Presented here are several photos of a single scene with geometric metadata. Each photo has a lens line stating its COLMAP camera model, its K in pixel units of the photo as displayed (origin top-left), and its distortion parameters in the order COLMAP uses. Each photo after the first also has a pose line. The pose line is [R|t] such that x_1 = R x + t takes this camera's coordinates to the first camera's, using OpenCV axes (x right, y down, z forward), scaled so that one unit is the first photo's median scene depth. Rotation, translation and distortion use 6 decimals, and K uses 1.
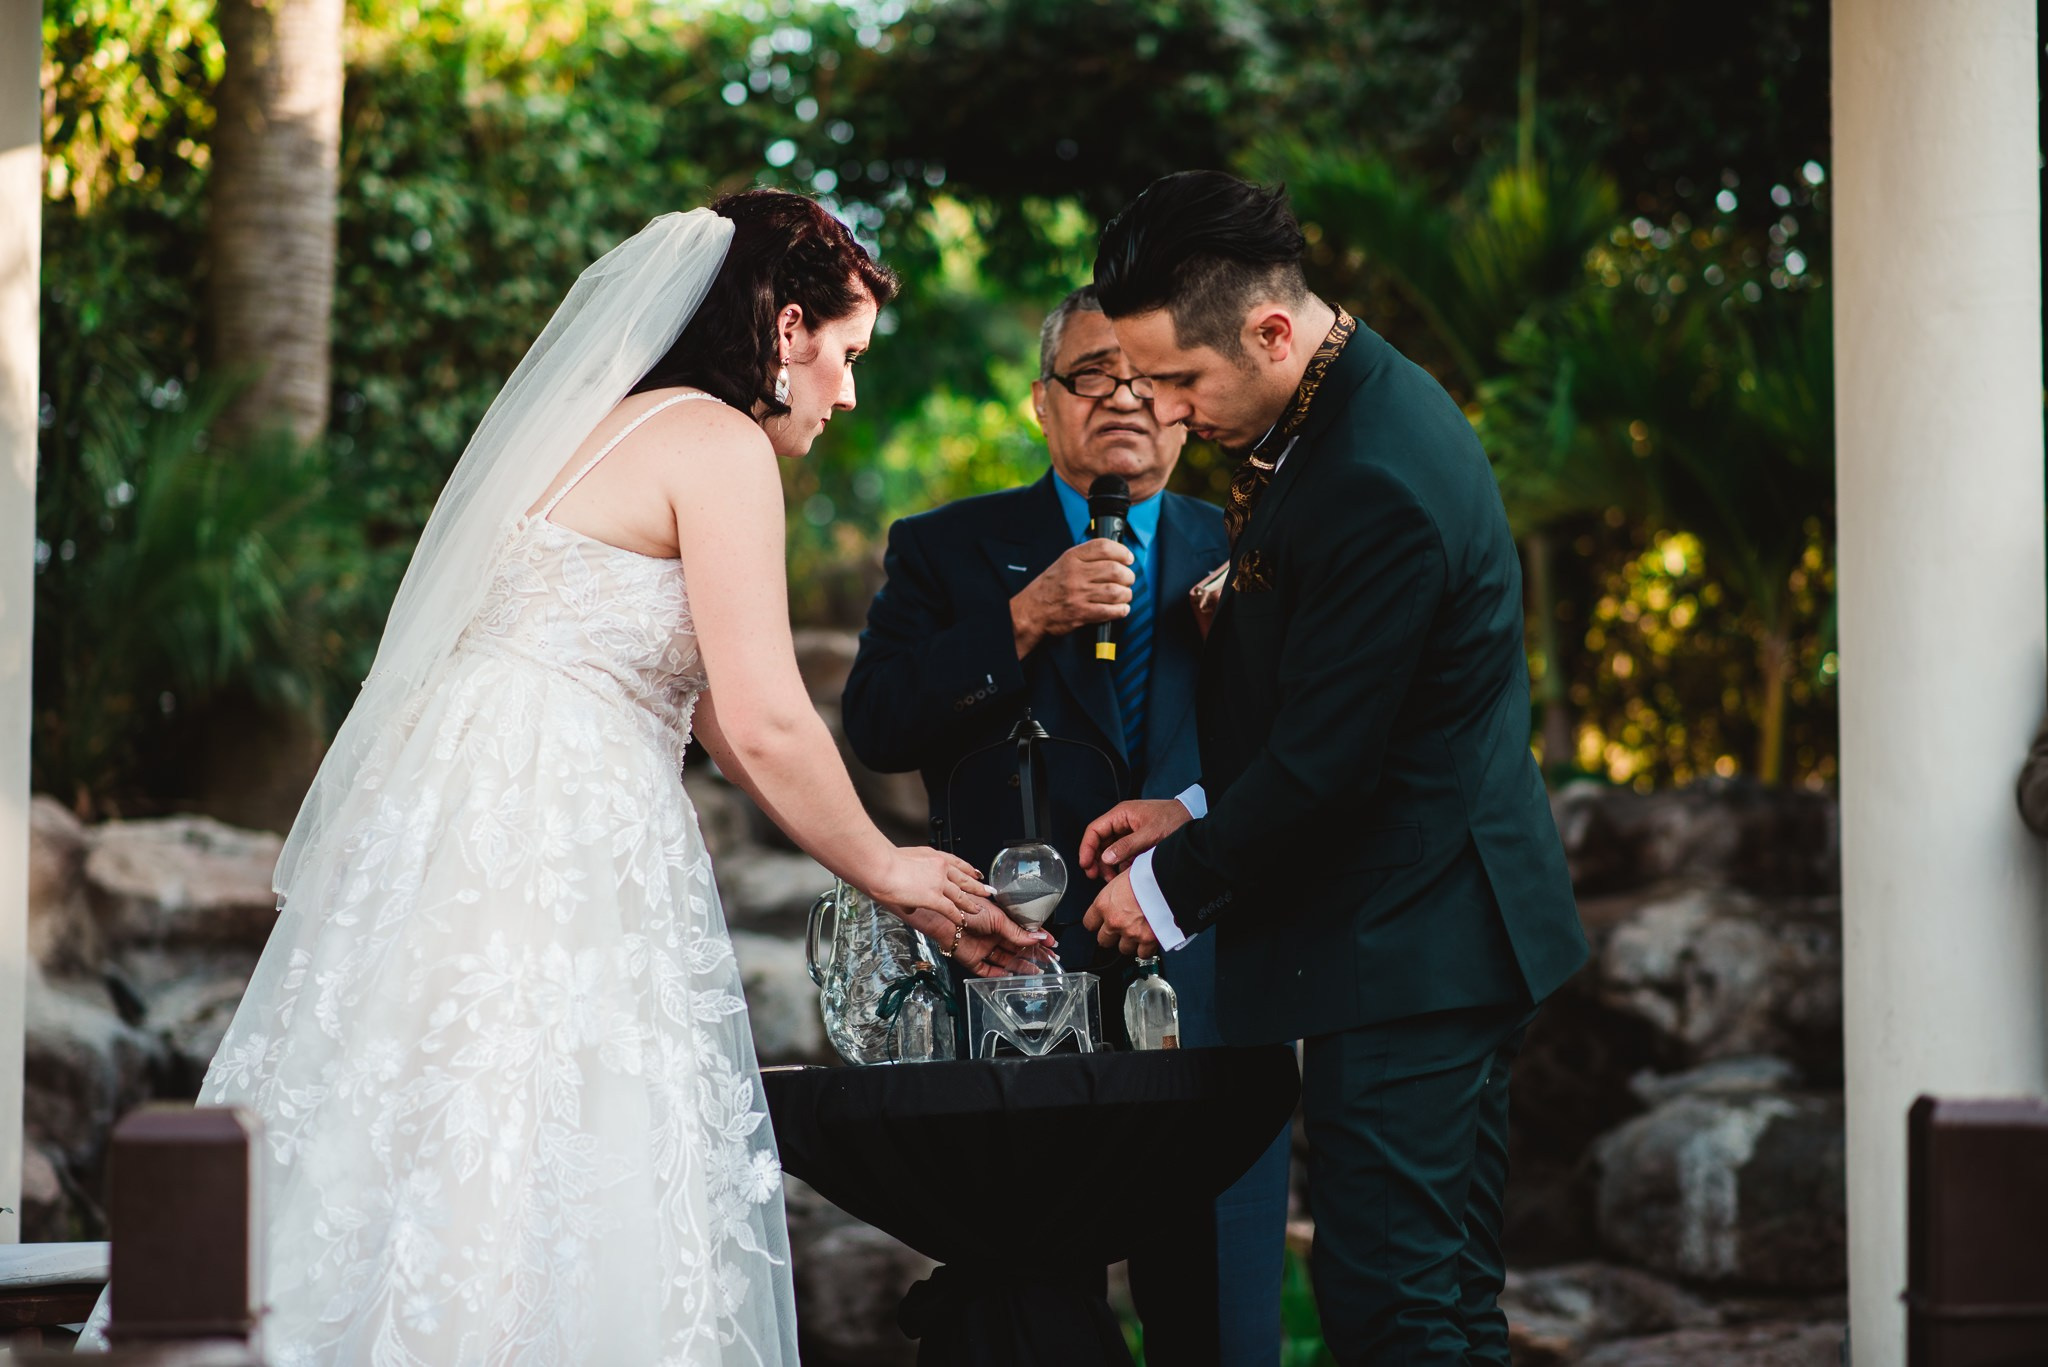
lens RADIAL K [[5053.1, 0, 1018.9], [0, 5053.1, 696.3], [0, 0, 1]] dist [0.111618, 0.000000]
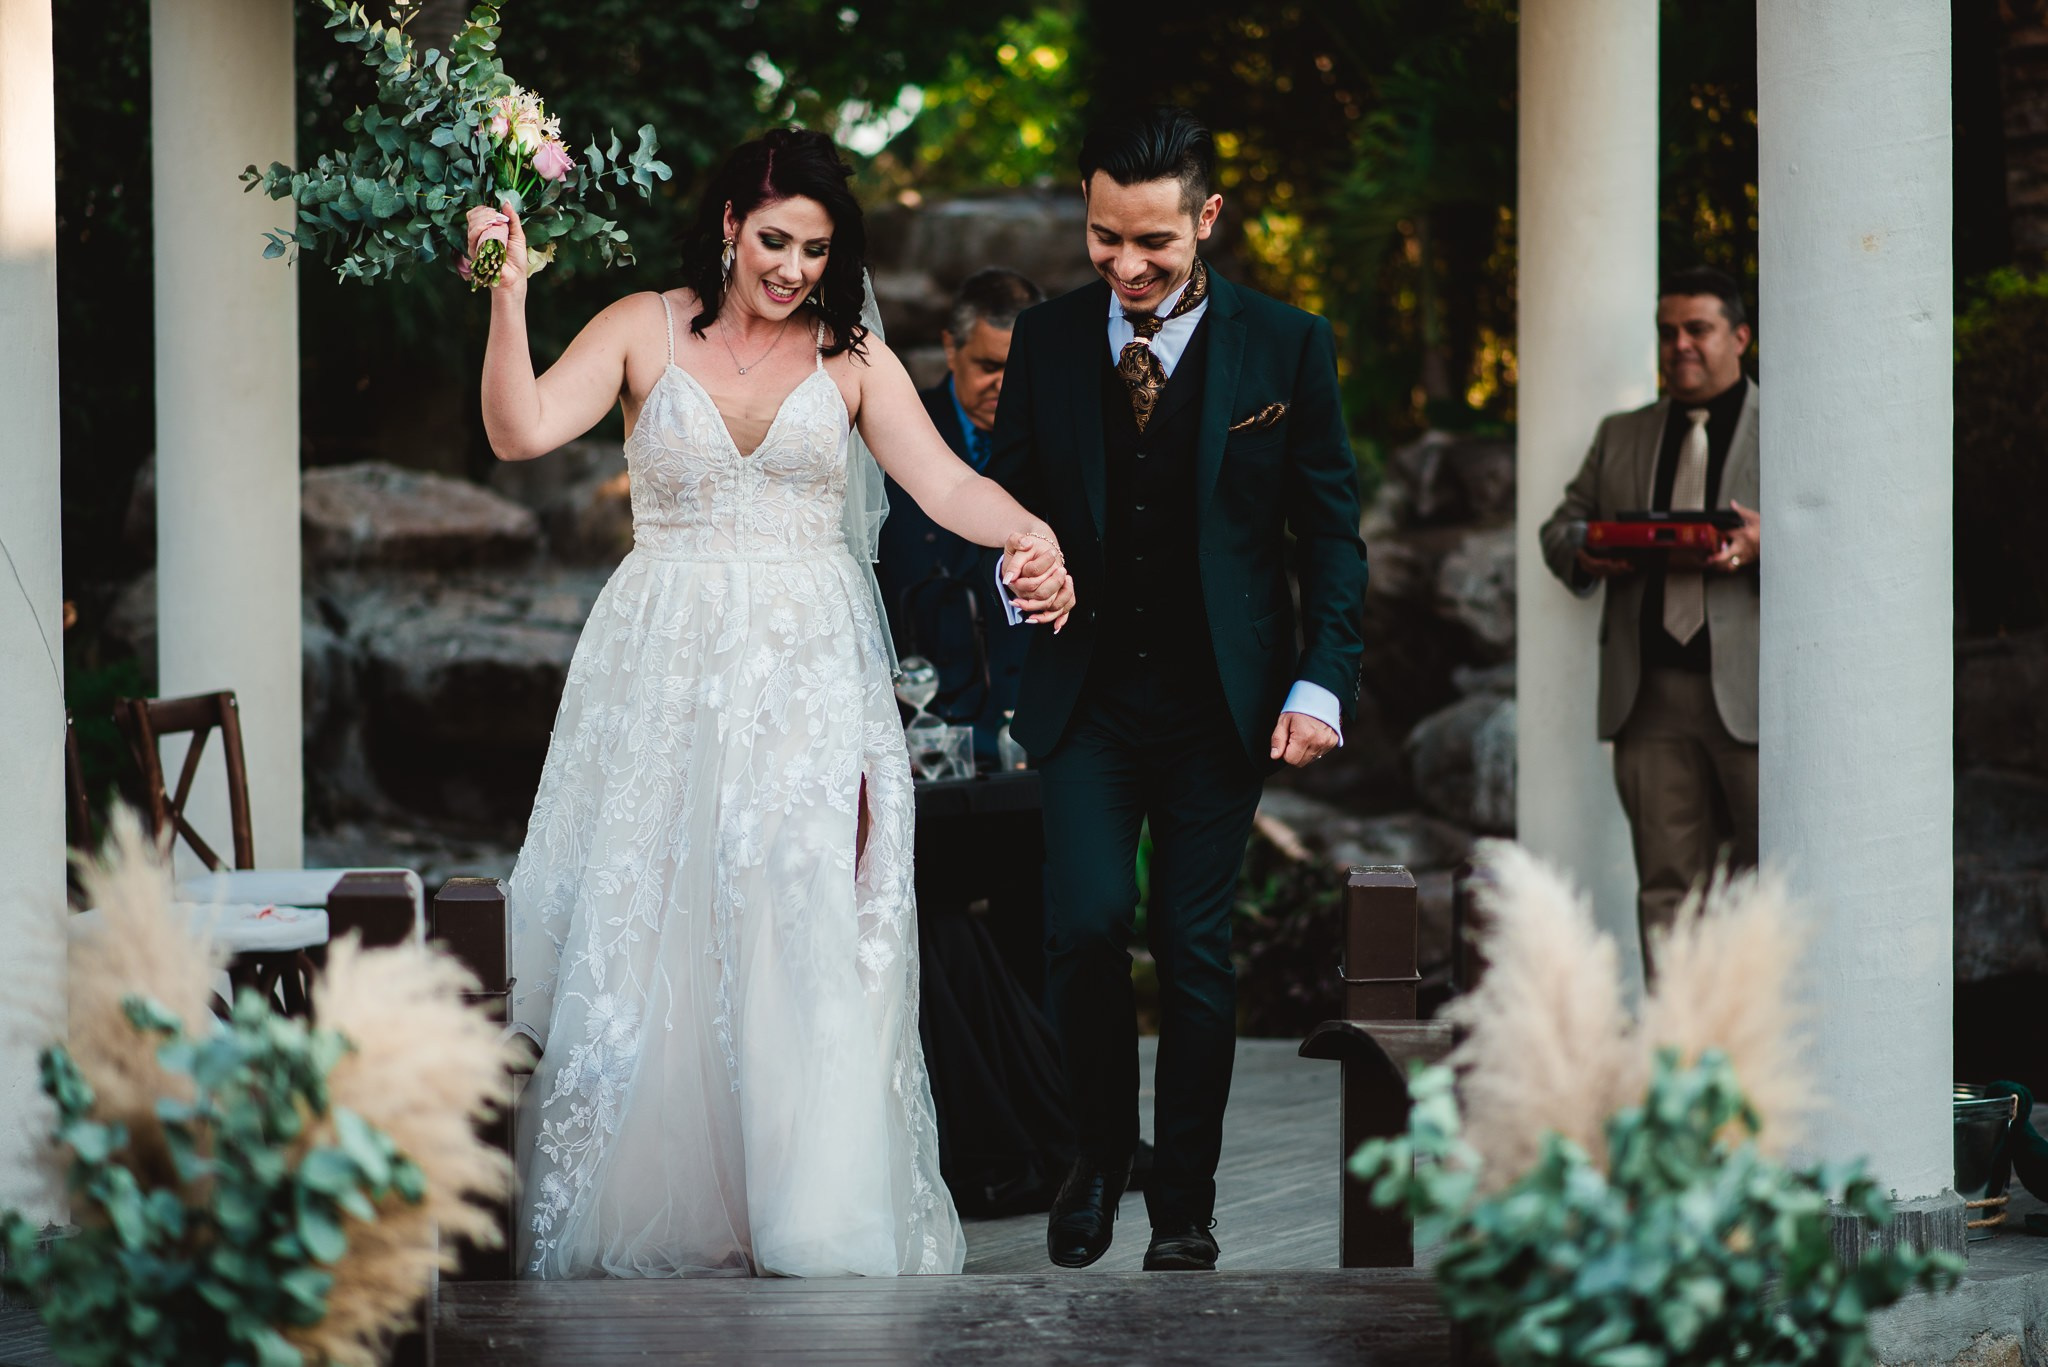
lens RADIAL K [[5053.1, 0, 1017.6], [0, 5053.1, 682.9], [0, 0, 1]] dist [0.111618, 0.000000]
pose [[0.999872, 0.004790, -0.015281, 0.021960], [-0.003067, 0.993838, 0.110796, -0.057869], [0.015718, -0.110735, 0.993726, -0.274307]]
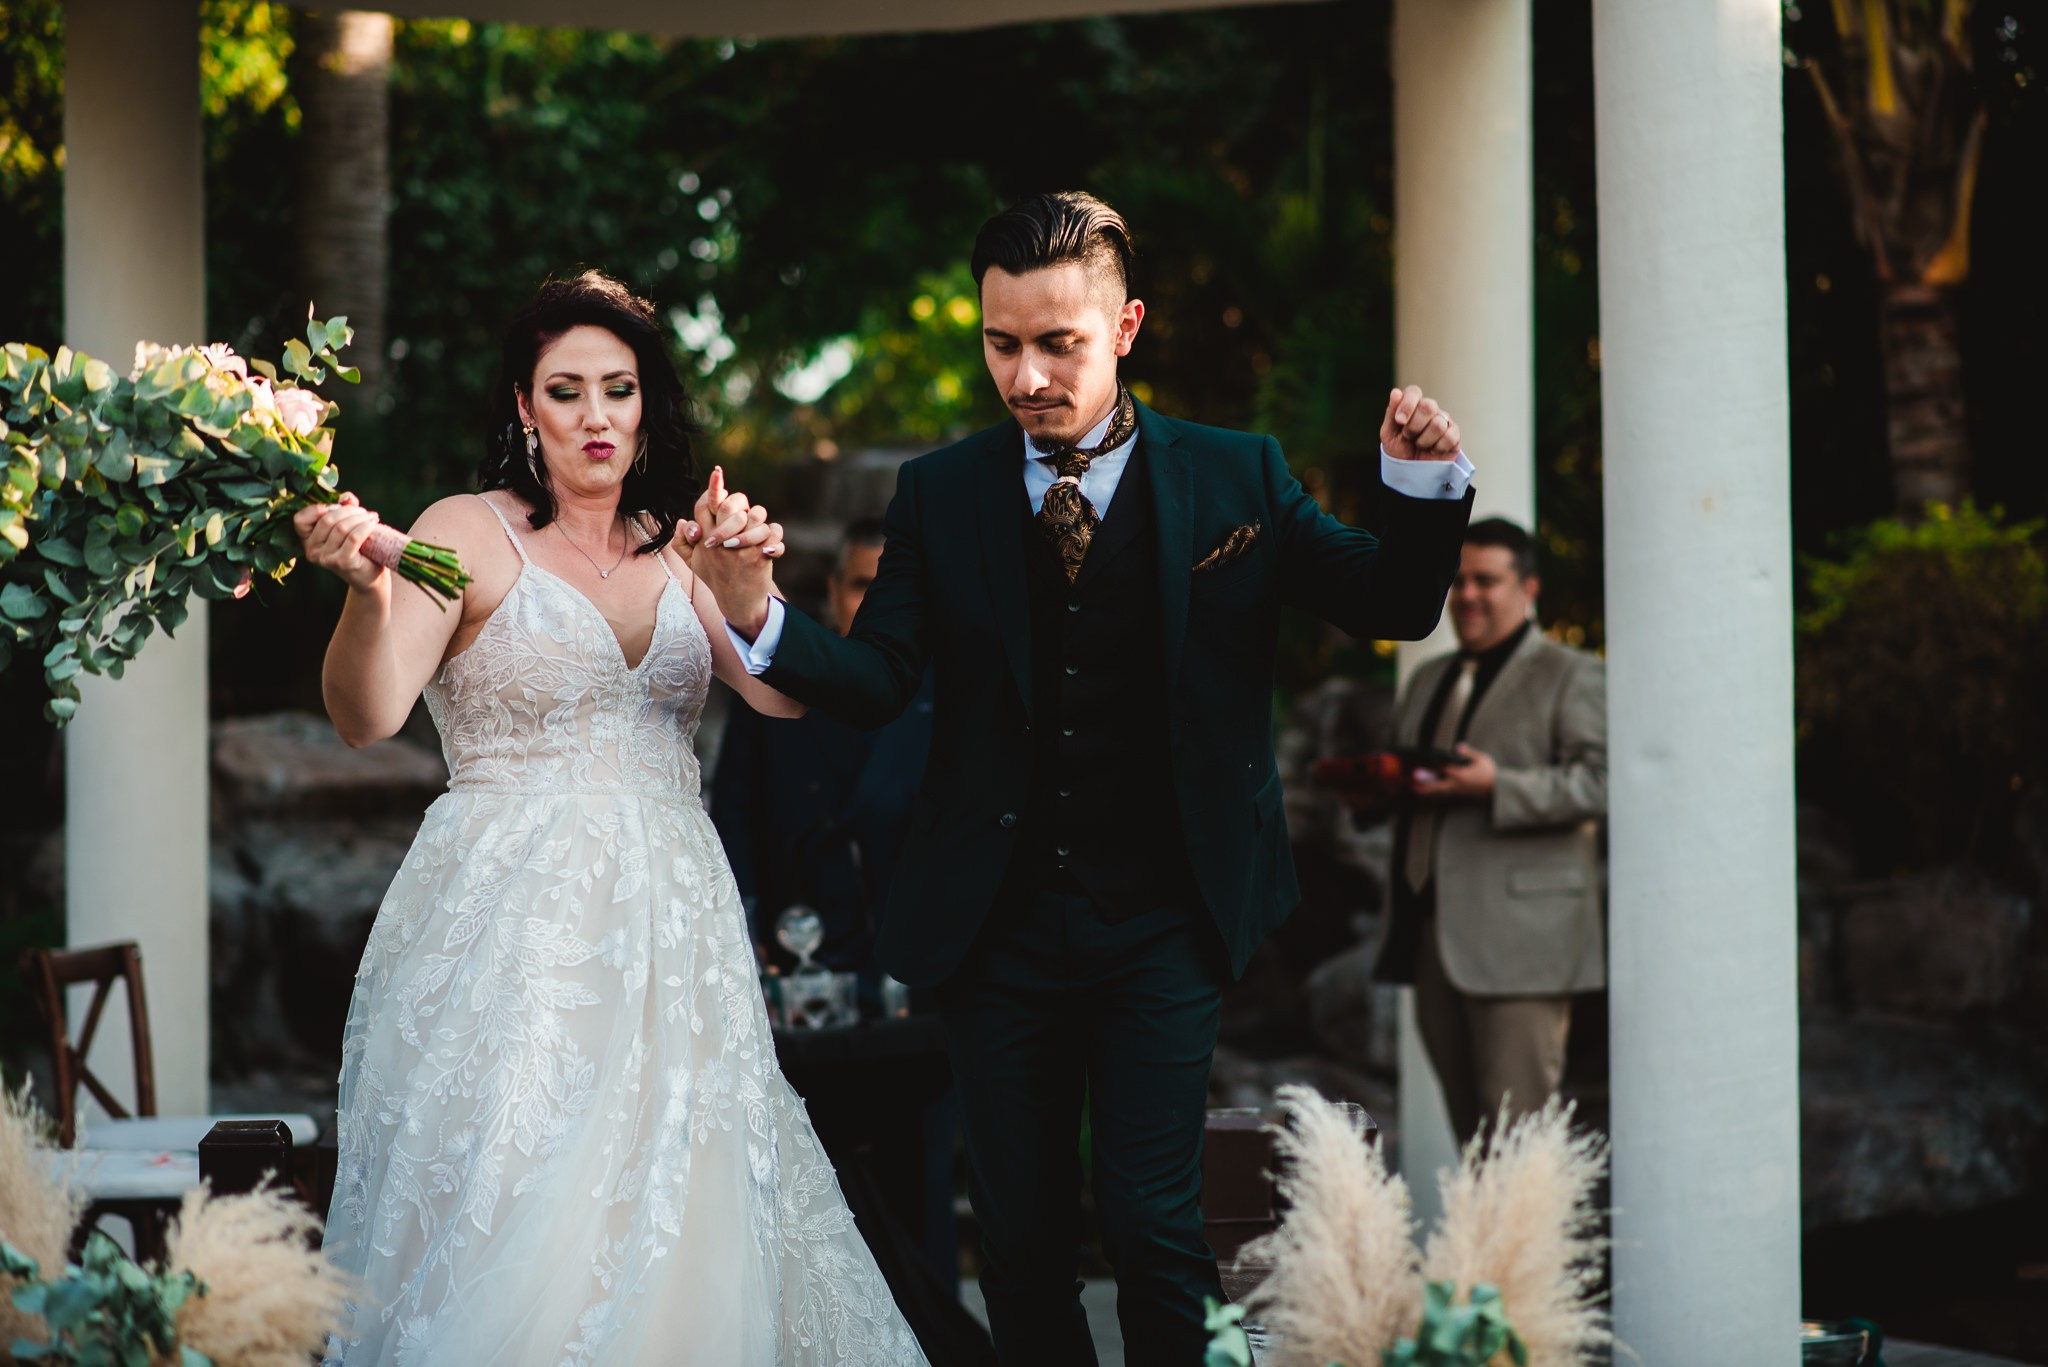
lens RADIAL K [[5053.1, 0, 970.2], [0, 5053.1, 674.7], [0, 0, 1]] dist [0.111618, 0.000000]
pose [[0.999910, 0.000755, -0.013421, 0.030591], [0.000075, 0.998091, 0.061768, -0.061036], [0.013442, -0.061764, 0.998000, -0.293385]]
